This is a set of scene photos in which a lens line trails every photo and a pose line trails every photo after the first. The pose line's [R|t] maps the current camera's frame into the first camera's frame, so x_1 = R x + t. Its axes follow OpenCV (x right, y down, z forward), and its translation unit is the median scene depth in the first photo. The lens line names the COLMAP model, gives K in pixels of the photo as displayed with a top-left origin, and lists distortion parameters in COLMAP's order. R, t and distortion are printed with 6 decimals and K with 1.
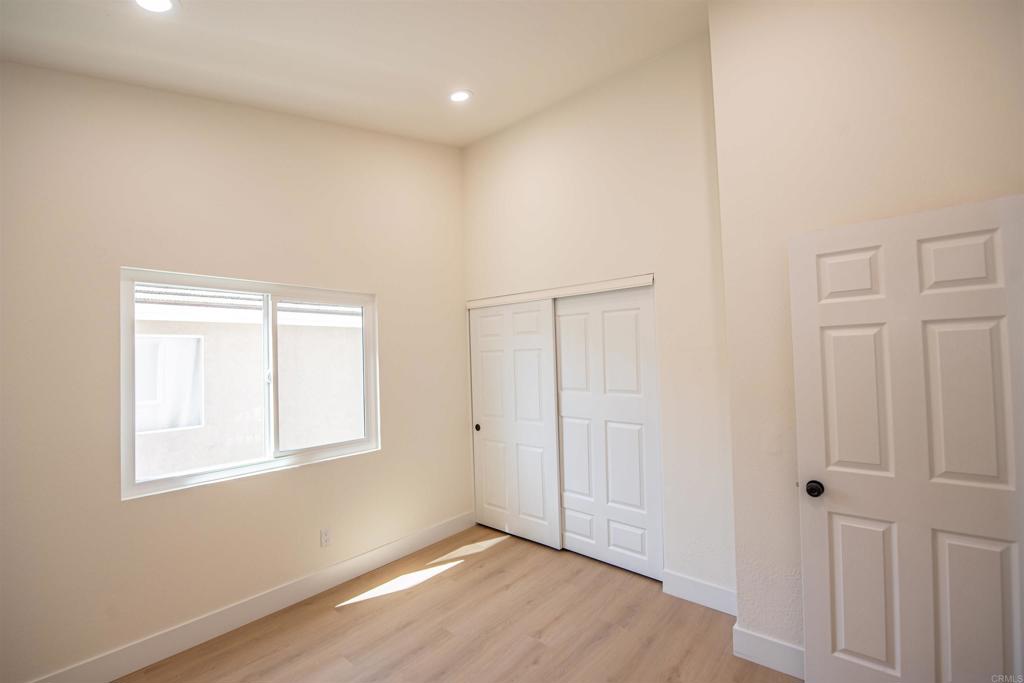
lens RADIAL K [[408.7, 0, 507.8], [0, 408.7, 346.4], [0, 0, 1]] dist [-0.018508, -0.000515]
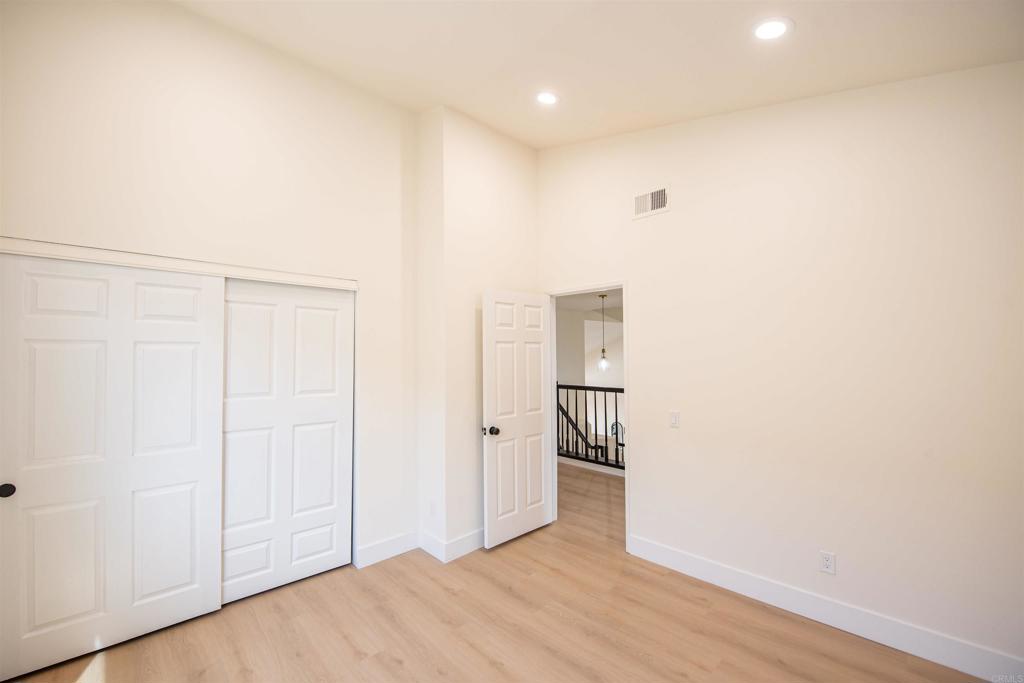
lens RADIAL K [[389.2, 0, 512.0], [0, 389.2, 341.5], [0, 0, 1]] dist [-0.018606, -0.000242]
pose [[0.141831, 0.057472, 0.988221, -0.604988], [-0.030146, 0.998101, -0.053720, 0.028549], [-0.989432, -0.022172, 0.143294, 0.427526]]
